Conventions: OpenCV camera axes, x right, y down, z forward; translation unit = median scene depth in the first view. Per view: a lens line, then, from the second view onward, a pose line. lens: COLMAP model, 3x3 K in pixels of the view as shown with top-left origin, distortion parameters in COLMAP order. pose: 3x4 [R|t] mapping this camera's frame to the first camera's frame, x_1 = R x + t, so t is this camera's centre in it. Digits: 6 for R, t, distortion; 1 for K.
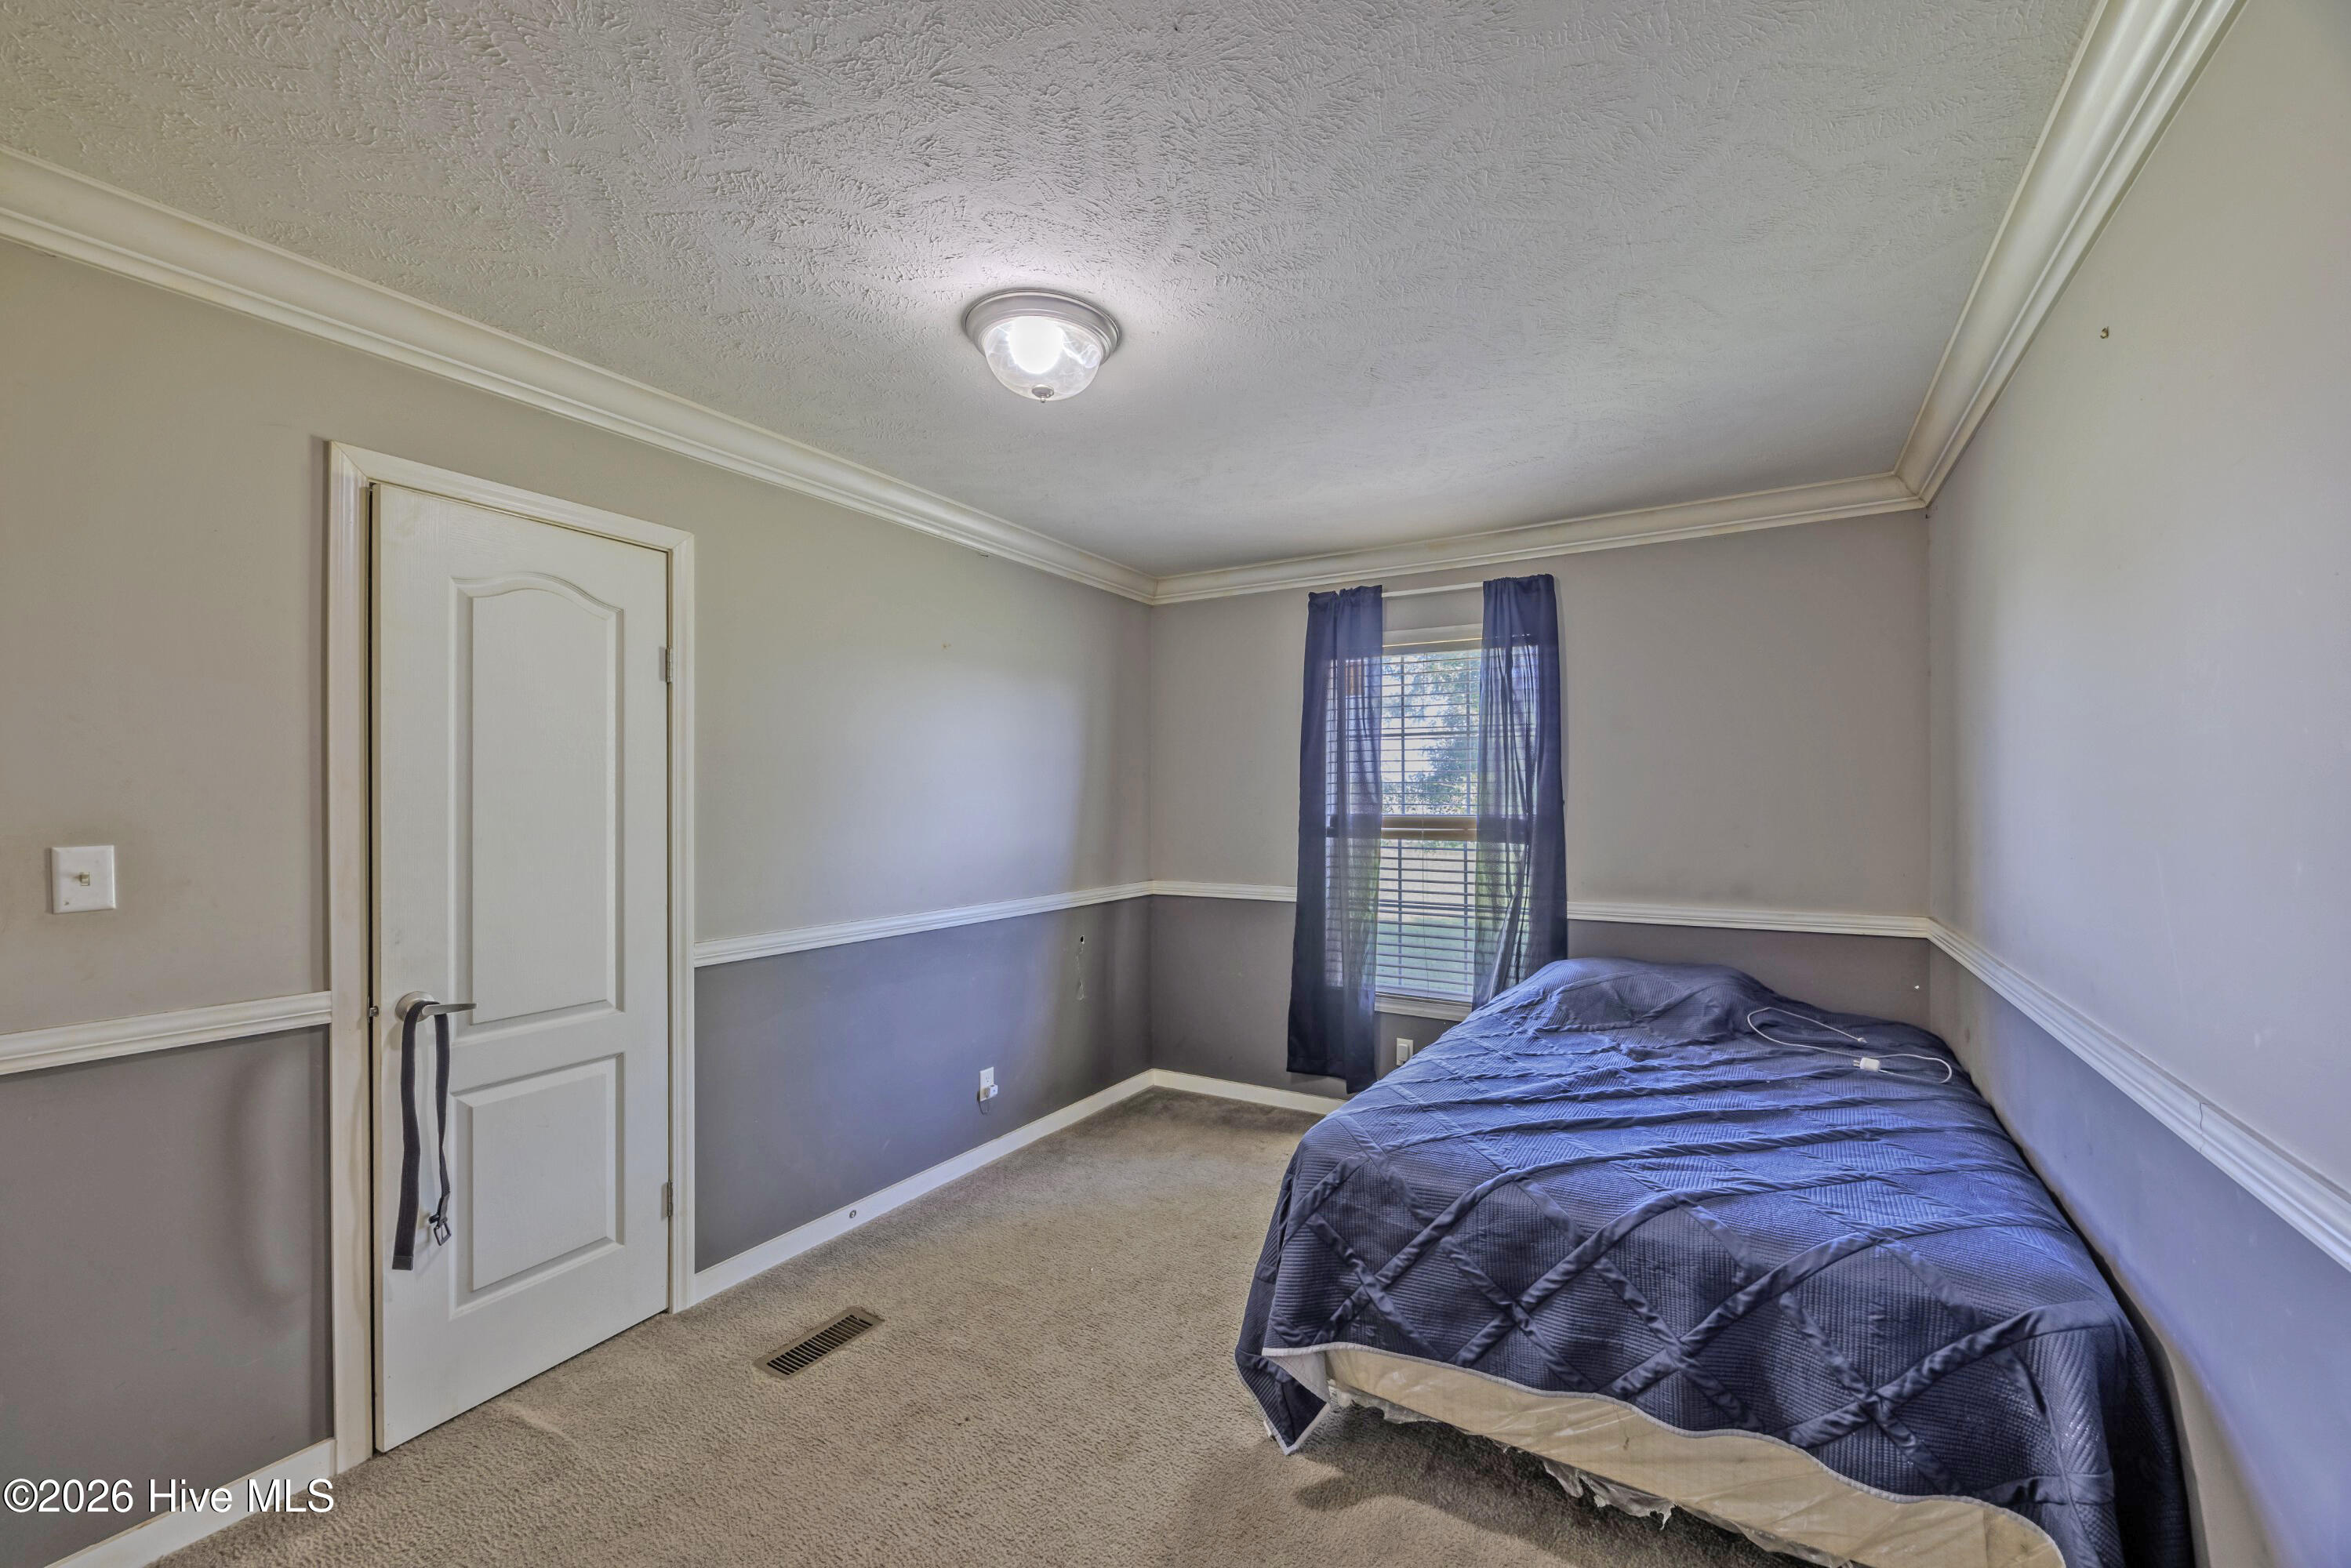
lens RADIAL K [[921.5, 0, 1185.9], [0, 921.5, 798.2], [0, 0, 1]] dist [-0.006724, -0.000641]
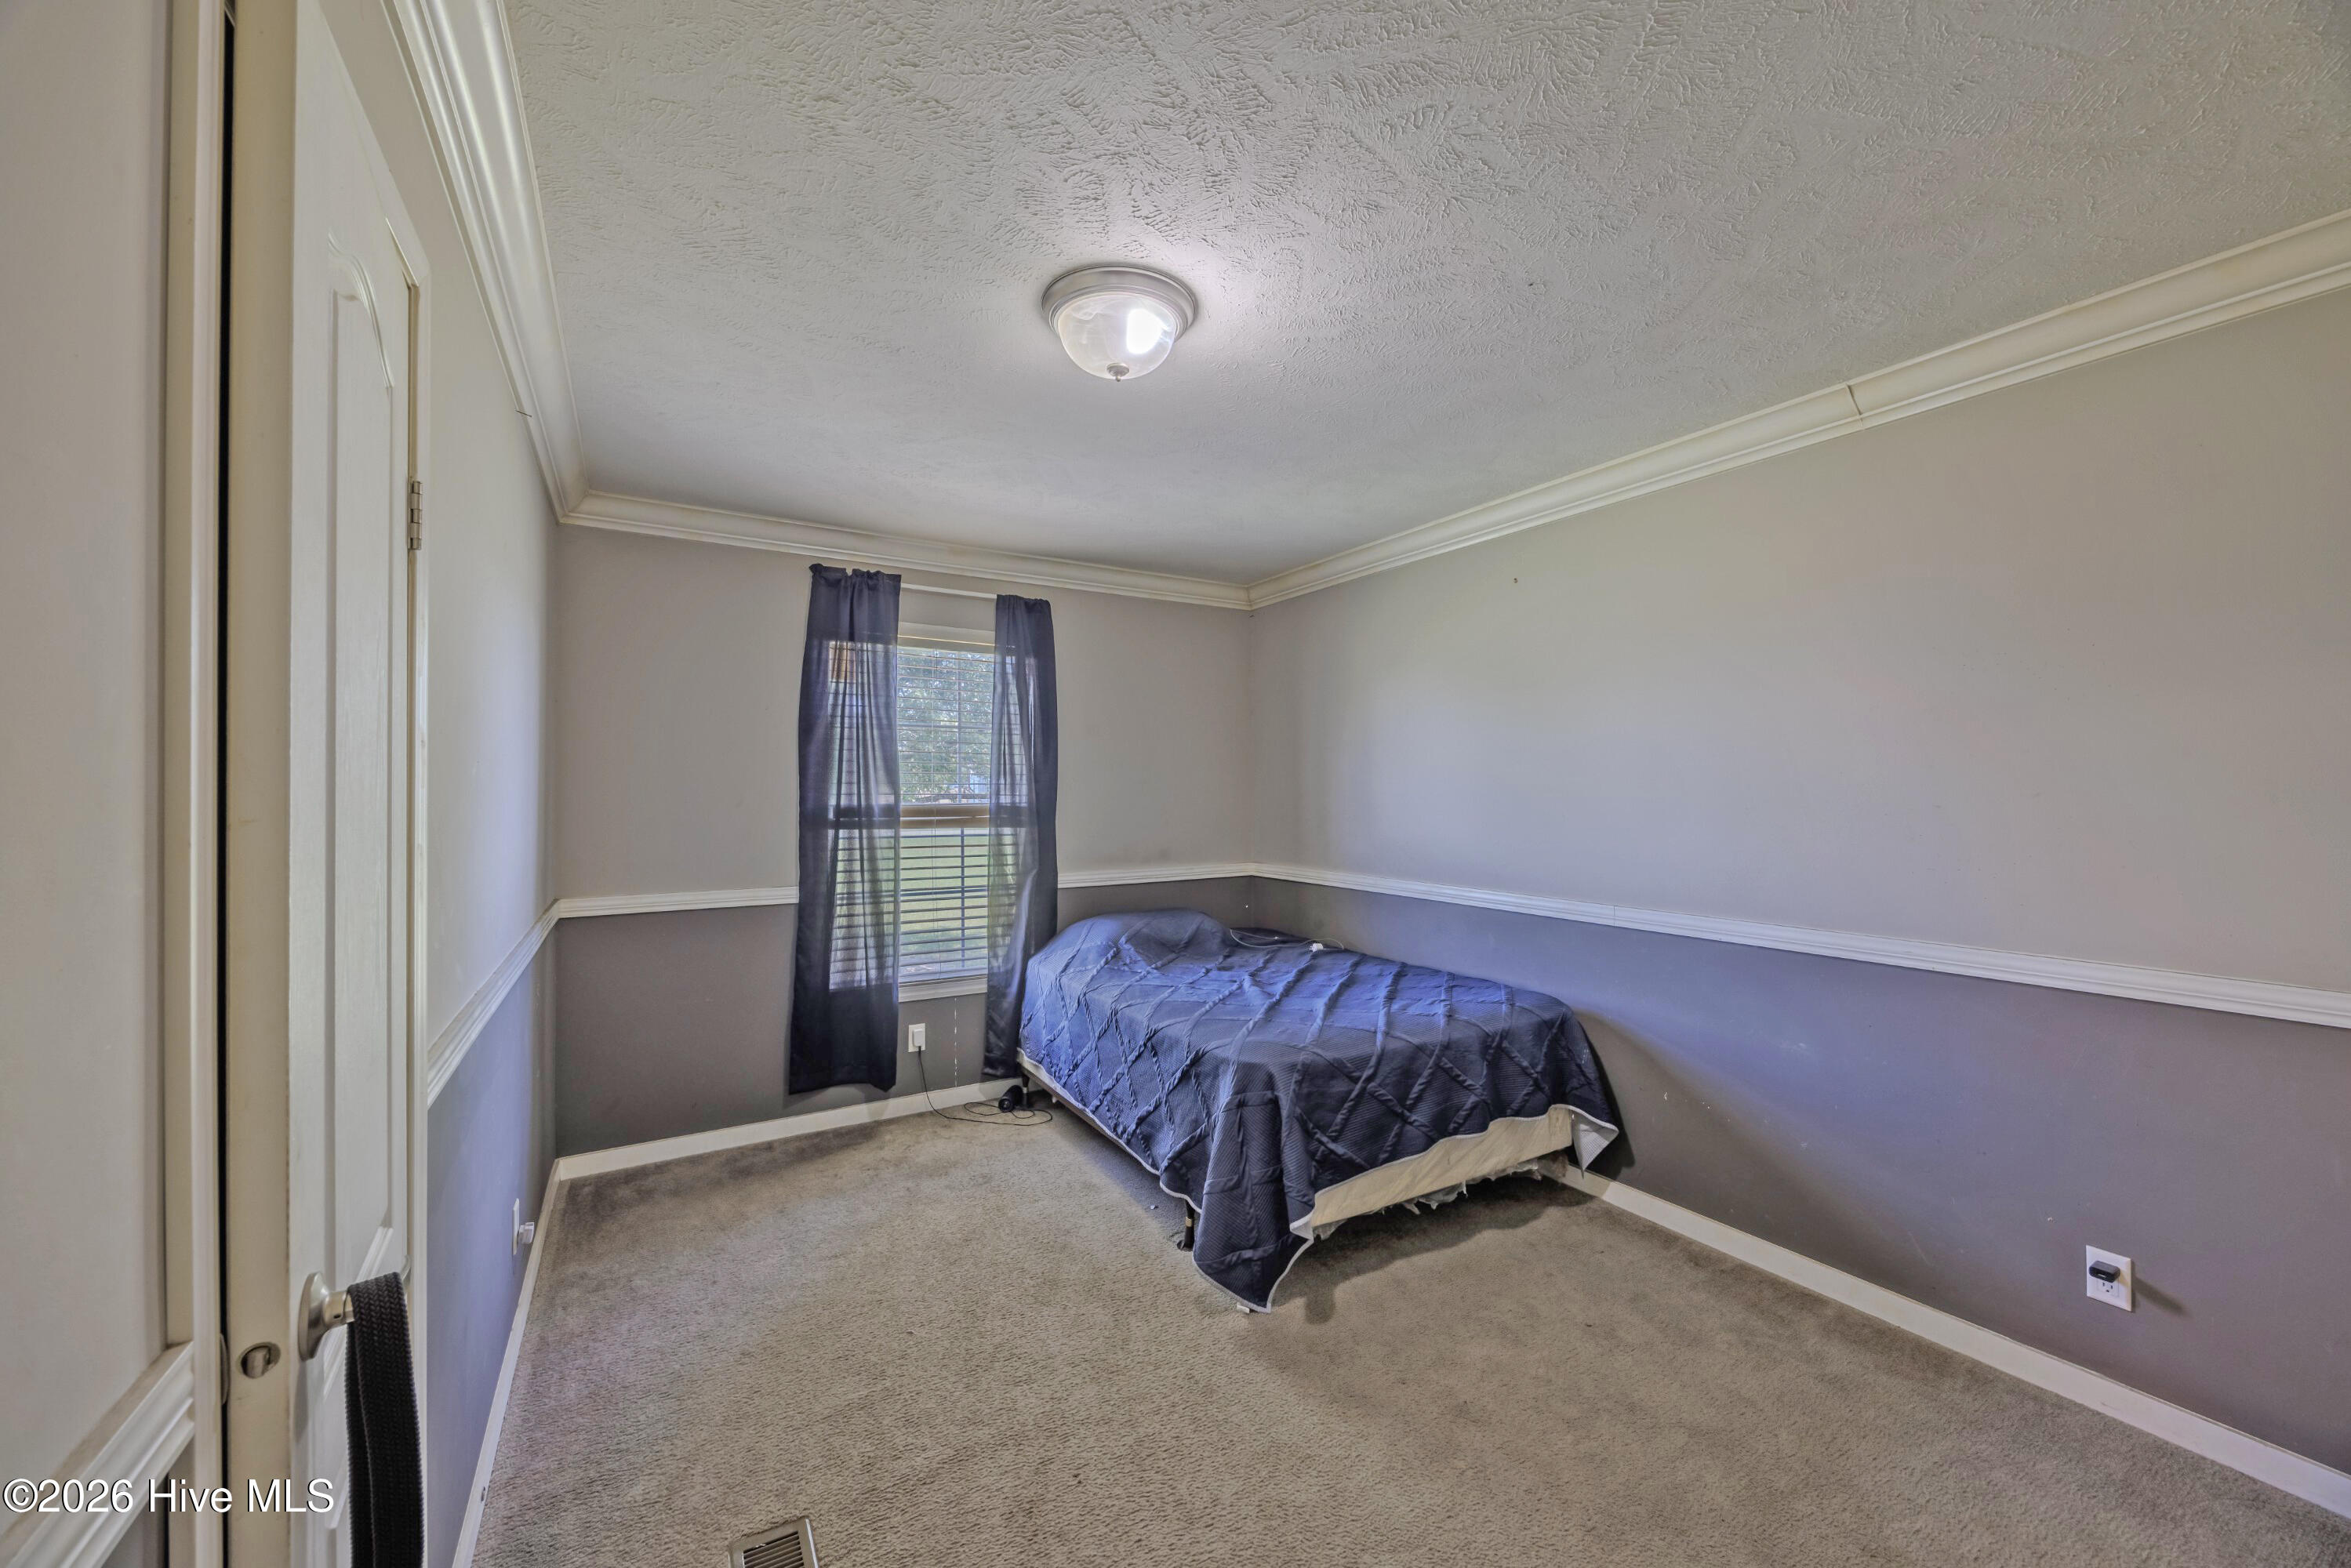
lens RADIAL K [[921.7, 0, 1193.5], [0, 921.7, 789.8], [0, 0, 1]] dist [-0.001561, 0.000016]
pose [[0.462168, 0.001630, 0.886791, -0.571967], [-0.001856, 0.999998, -0.000871, 0.001873], [-0.886790, -0.001243, 0.462170, 0.277486]]
